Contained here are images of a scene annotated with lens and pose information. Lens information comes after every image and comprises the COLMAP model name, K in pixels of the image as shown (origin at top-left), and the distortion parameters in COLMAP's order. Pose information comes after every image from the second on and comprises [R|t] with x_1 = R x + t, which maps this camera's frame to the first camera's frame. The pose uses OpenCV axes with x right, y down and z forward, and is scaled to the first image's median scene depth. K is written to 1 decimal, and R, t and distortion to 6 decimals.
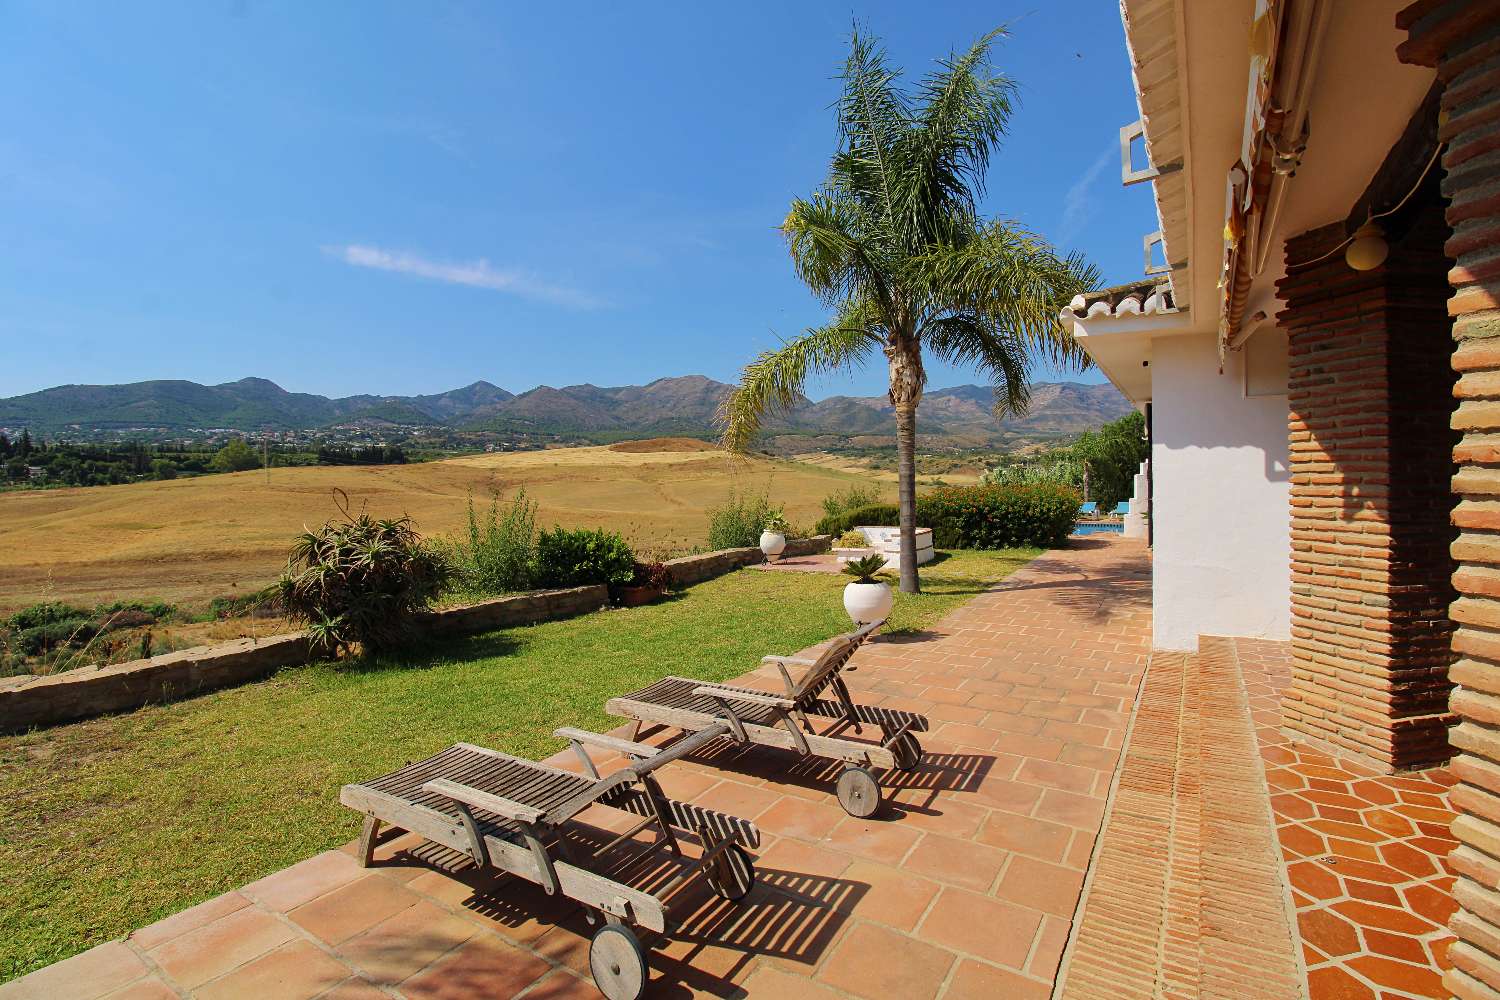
lens RADIAL K [[731.2, 0, 750.1], [0, 731.2, 496.7], [0, 0, 1]] dist [-0.014083, -0.009543]
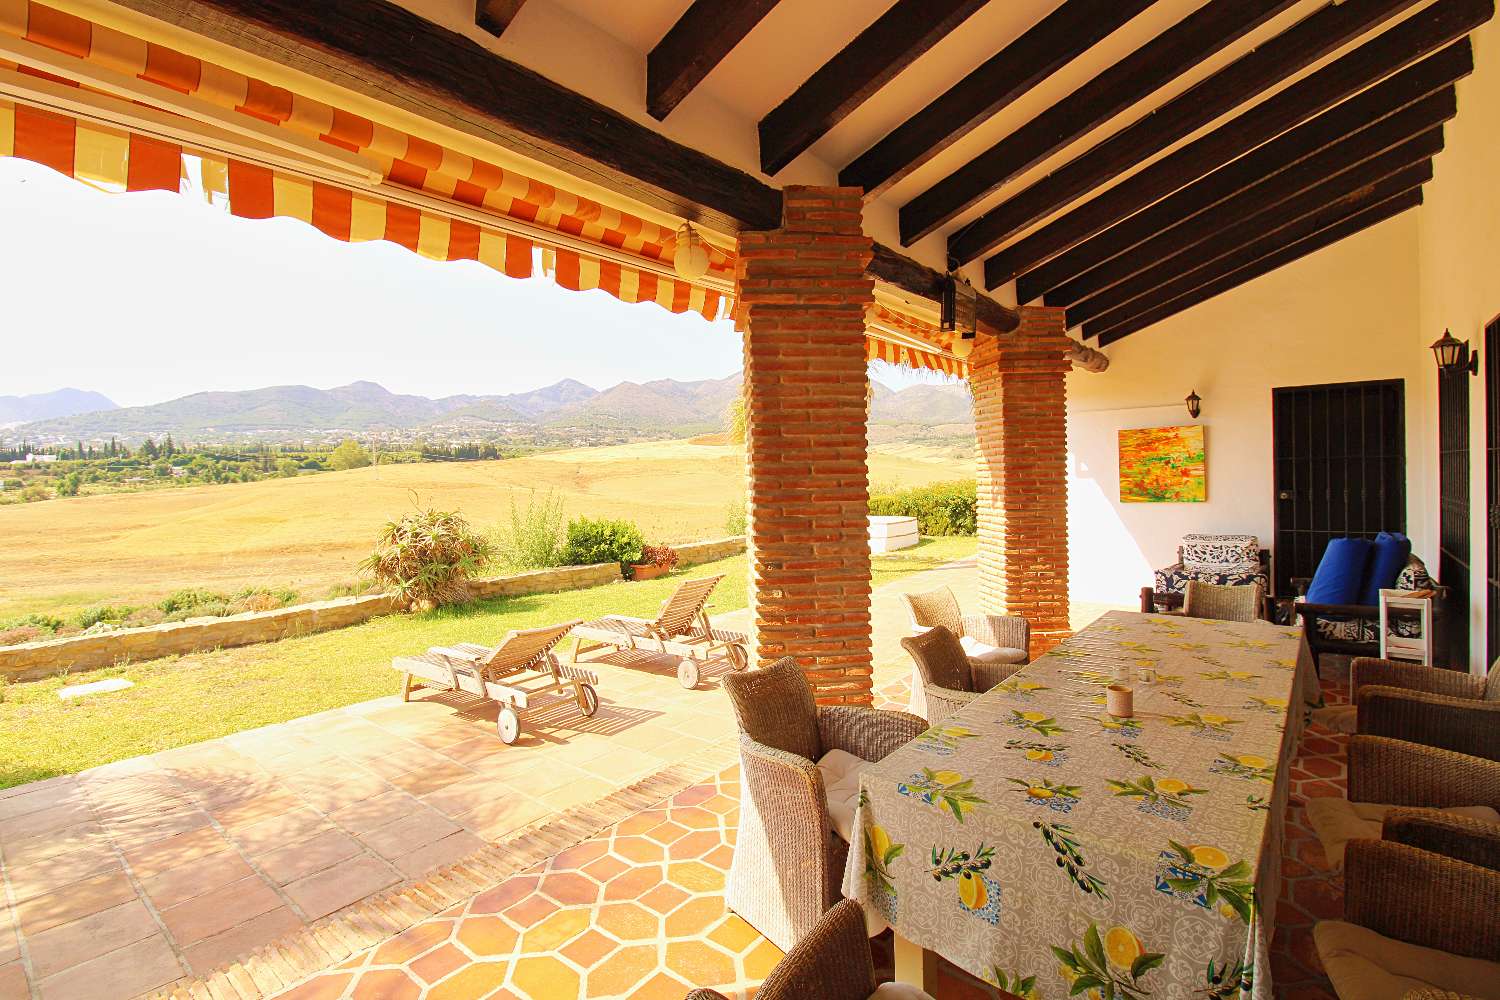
lens RADIAL K [[731.2, 0, 742.0], [0, 731.2, 499.3], [0, 0, 1]] dist [-0.014083, -0.009543]
pose [[0.992497, -0.007085, -0.122067, 0.148757], [0.008936, 0.999853, 0.014626, -0.004523], [0.121946, -0.015607, 0.992414, -0.195494]]
